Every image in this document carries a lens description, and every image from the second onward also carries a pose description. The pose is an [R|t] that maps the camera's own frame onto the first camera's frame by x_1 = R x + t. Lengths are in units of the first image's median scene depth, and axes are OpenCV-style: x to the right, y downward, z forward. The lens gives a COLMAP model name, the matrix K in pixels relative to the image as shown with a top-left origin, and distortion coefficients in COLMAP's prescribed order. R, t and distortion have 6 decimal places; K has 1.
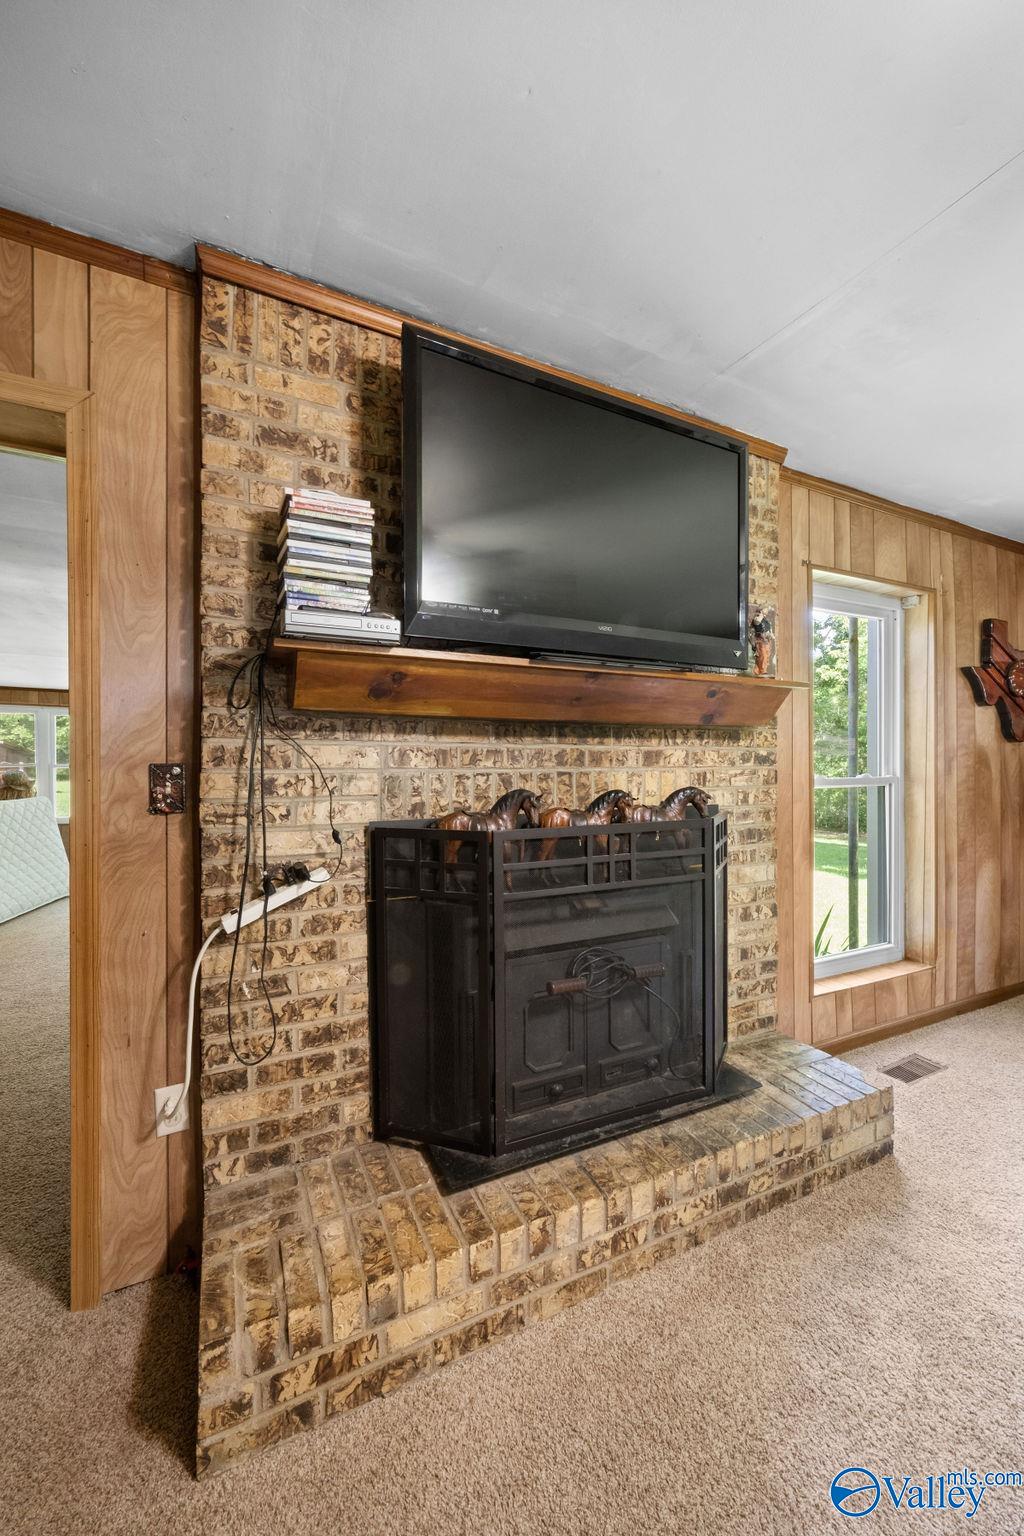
lens RADIAL K [[601.5, 0, 512.0], [0, 601.5, 768.0], [0, 0, 1]] dist [-0.003072, -0.000211]
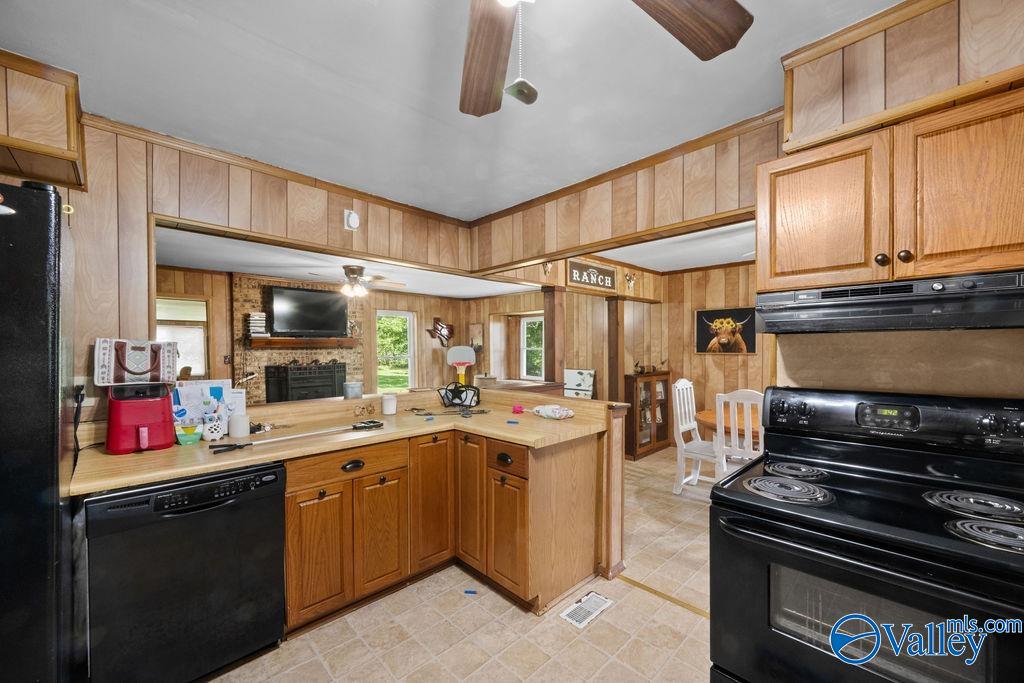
lens RADIAL K [[408.0, 0, 509.3], [0, 408.0, 356.9], [0, 0, 1]] dist [-0.000052, -0.000020]
pose [[0.954174, -0.011739, 0.299021, 0.823985], [0.006180, 0.999790, 0.019530, -0.053835], [-0.299188, -0.016787, 0.954047, -3.426322]]
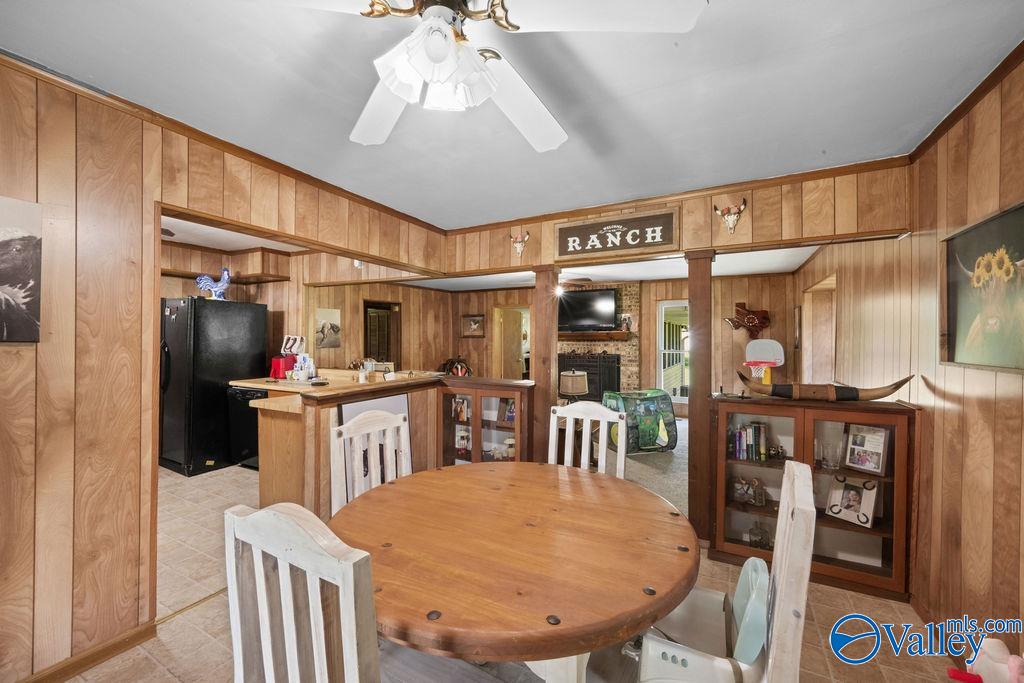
lens RADIAL K [[400.0, 0, 512.0], [0, 400.0, 341.5], [0, 0, 1]] dist [-0.000706, 0.000224]
pose [[0.575919, 0.006098, -0.817484, 3.497940], [-0.007393, 0.999970, 0.002251, -0.064228], [0.817473, 0.004747, 0.575947, -2.336964]]
